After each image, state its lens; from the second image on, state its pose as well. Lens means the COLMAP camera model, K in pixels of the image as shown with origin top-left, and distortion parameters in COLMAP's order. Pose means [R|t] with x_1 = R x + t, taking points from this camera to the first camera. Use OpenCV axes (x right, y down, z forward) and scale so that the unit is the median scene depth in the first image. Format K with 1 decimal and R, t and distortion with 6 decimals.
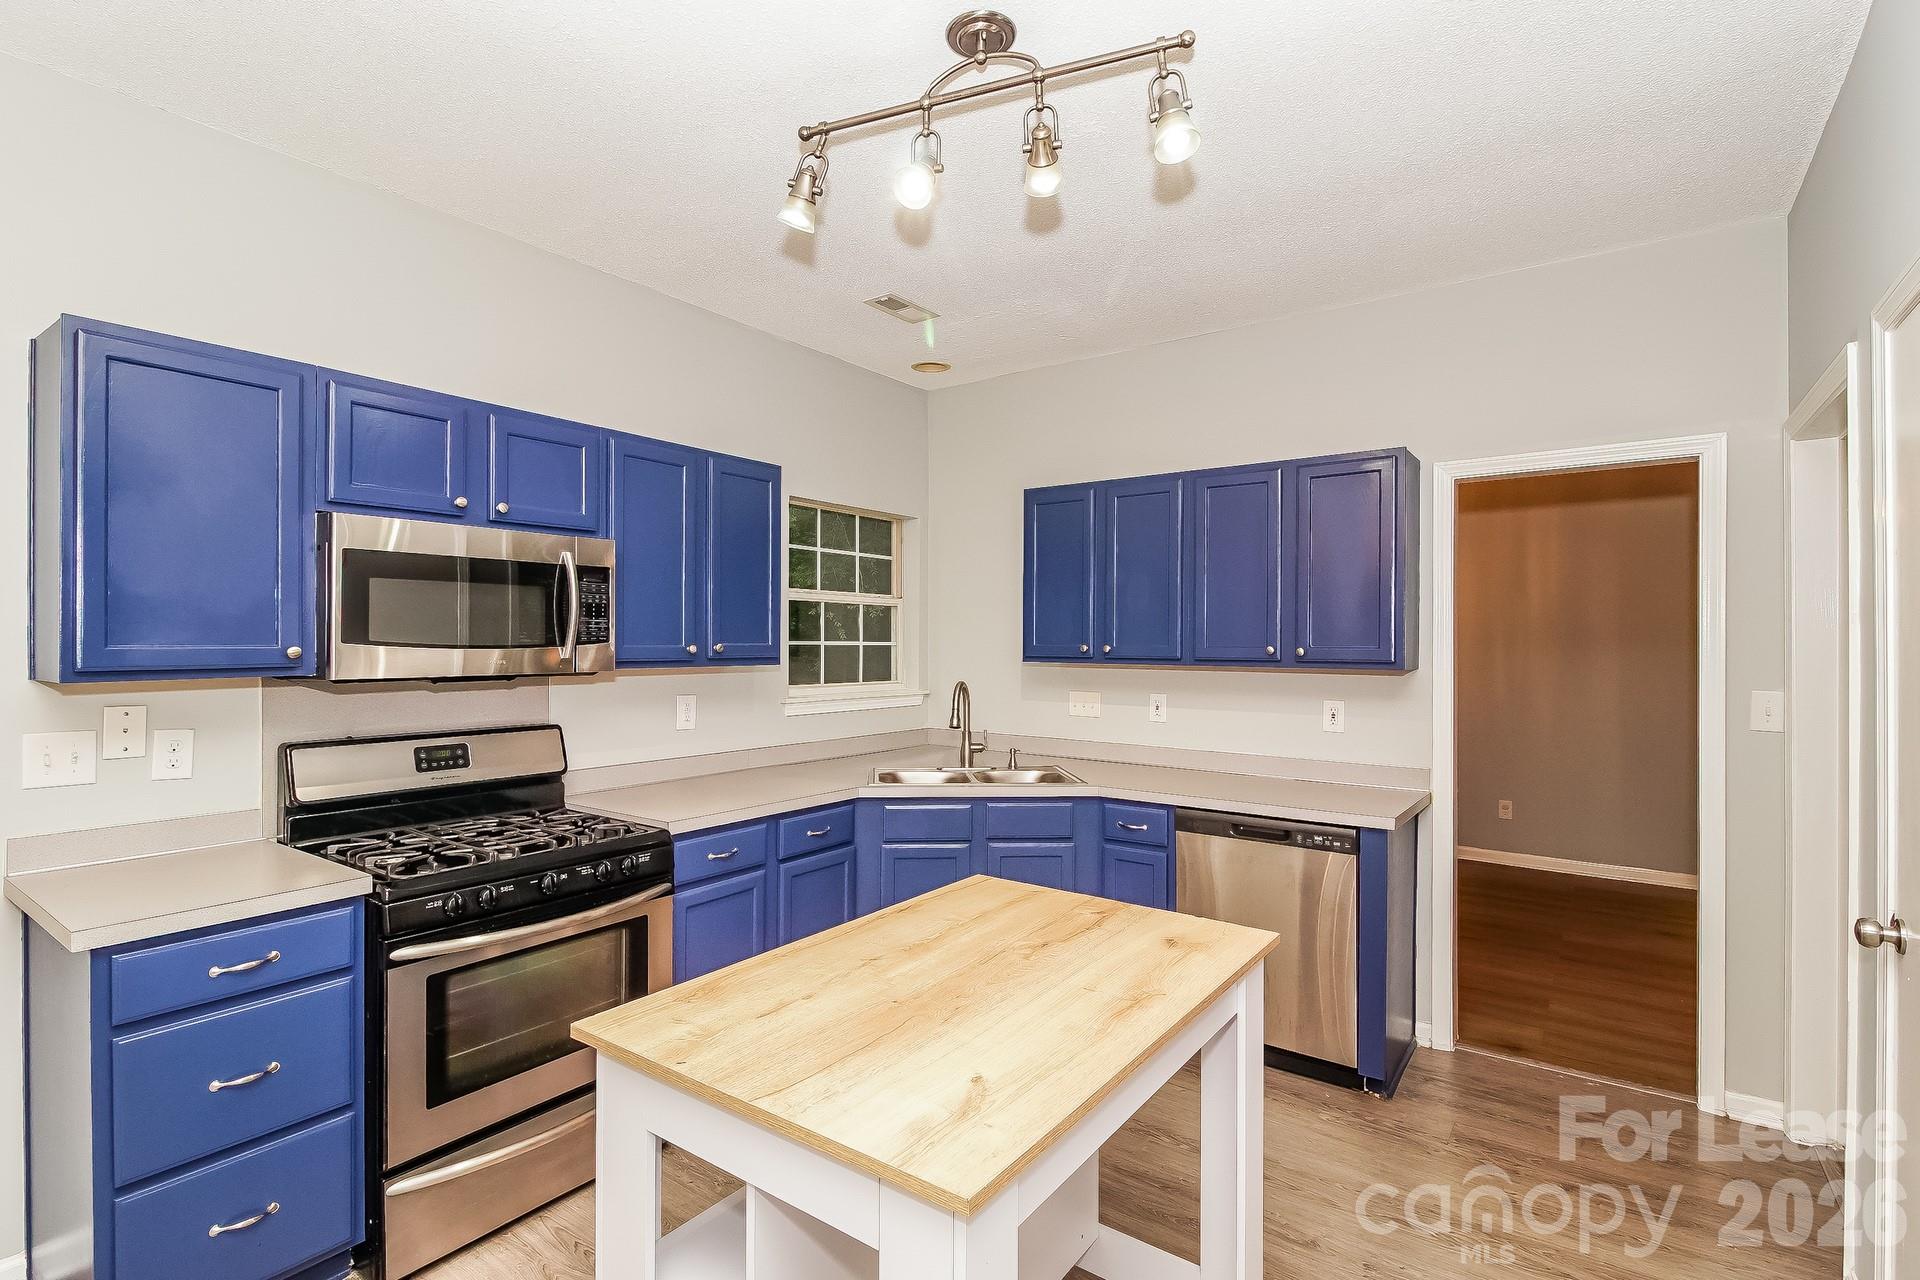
lens RADIAL K [[898.4, 0, 961.6], [0, 898.4, 639.8], [0, 0, 1]] dist [-0.002240, -0.000201]
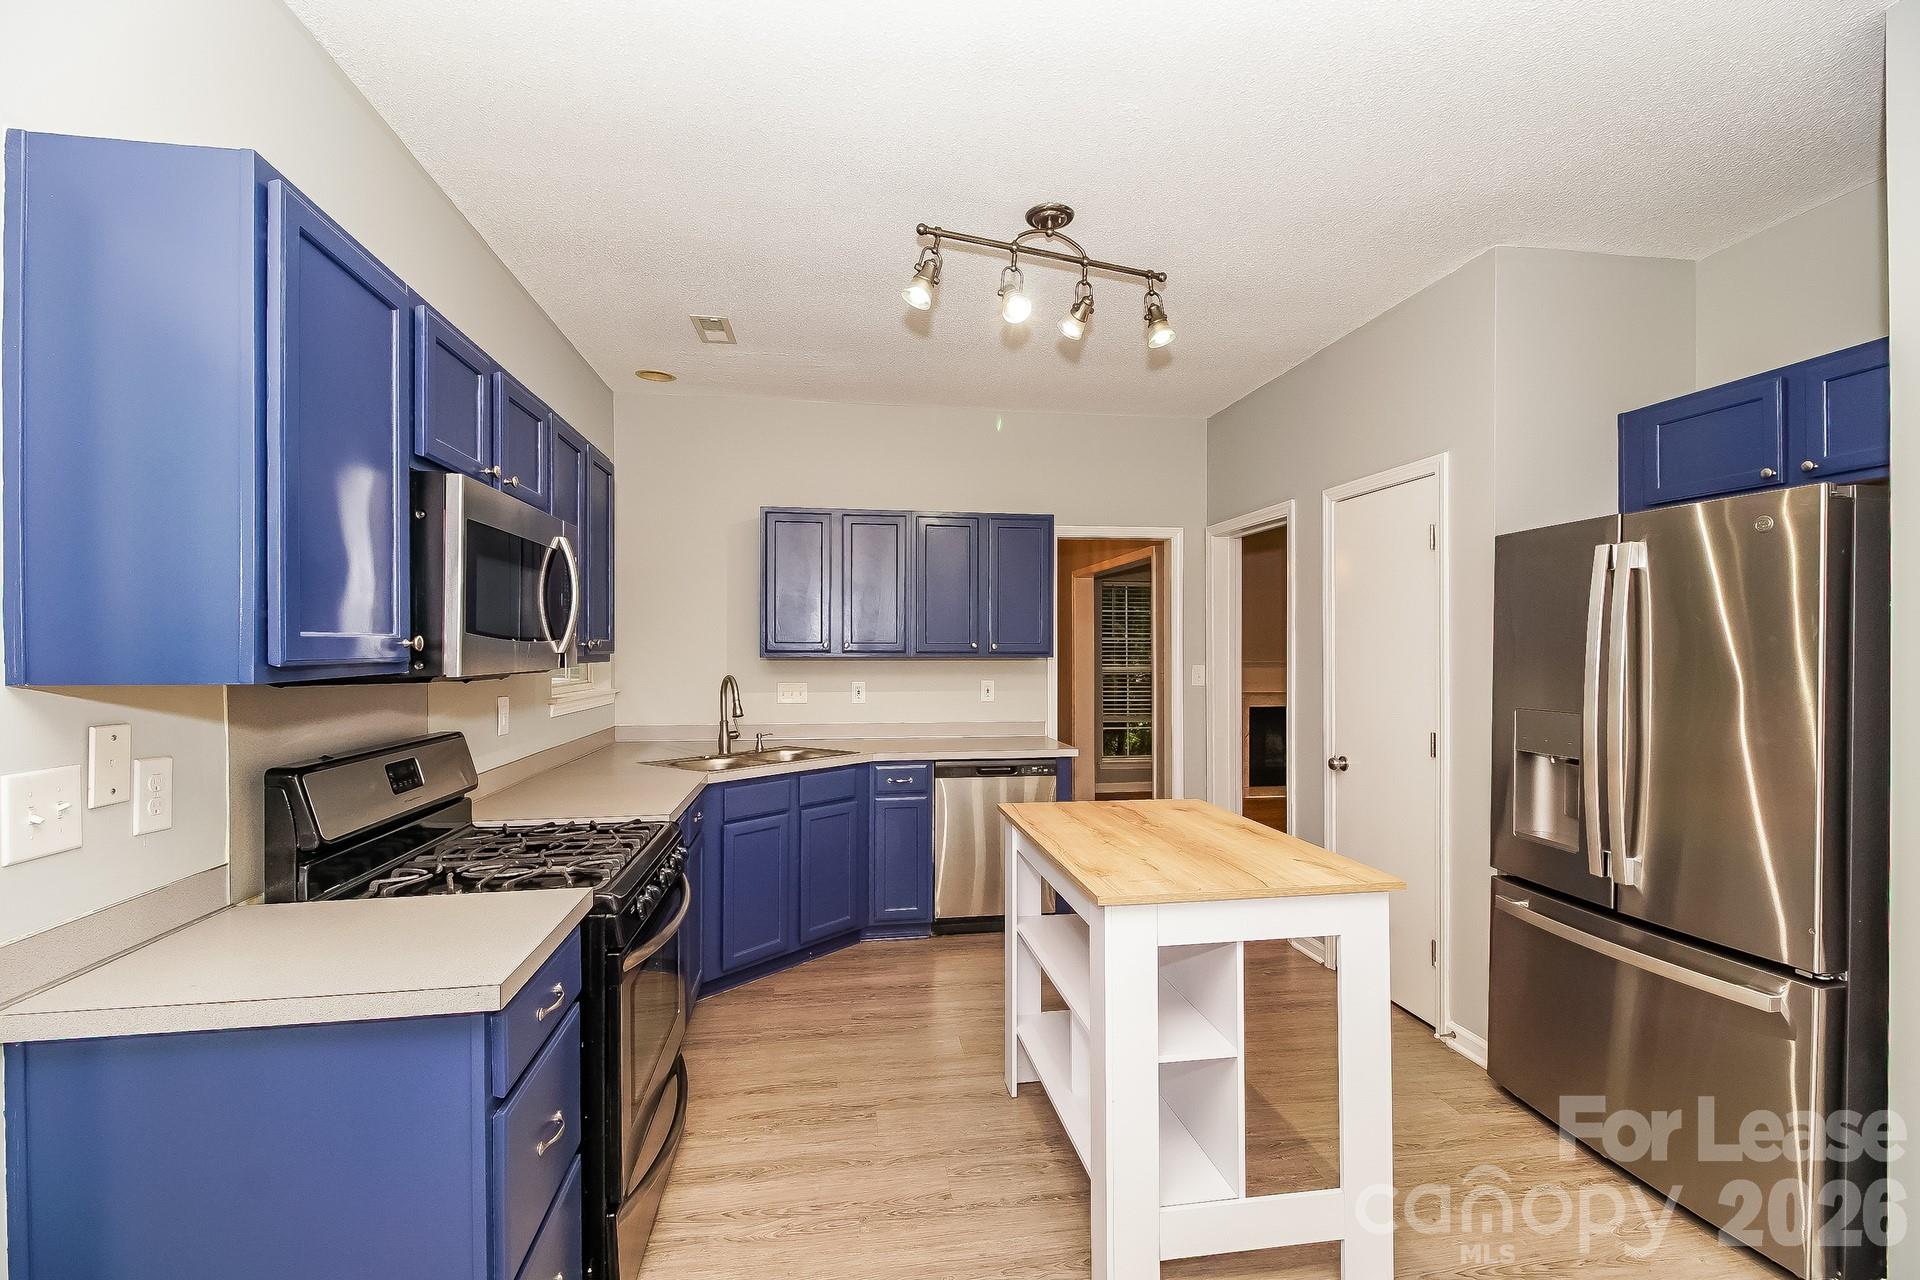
lens RADIAL K [[832.8, 0, 959.0], [0, 832.8, 645.5], [0, 0, 1]] dist [0.002942, -0.000629]
pose [[0.710285, -0.002484, 0.703909, -0.969509], [0.002235, 0.999997, 0.001274, 0.017073], [-0.703910, 0.000668, 0.710289, 0.137923]]
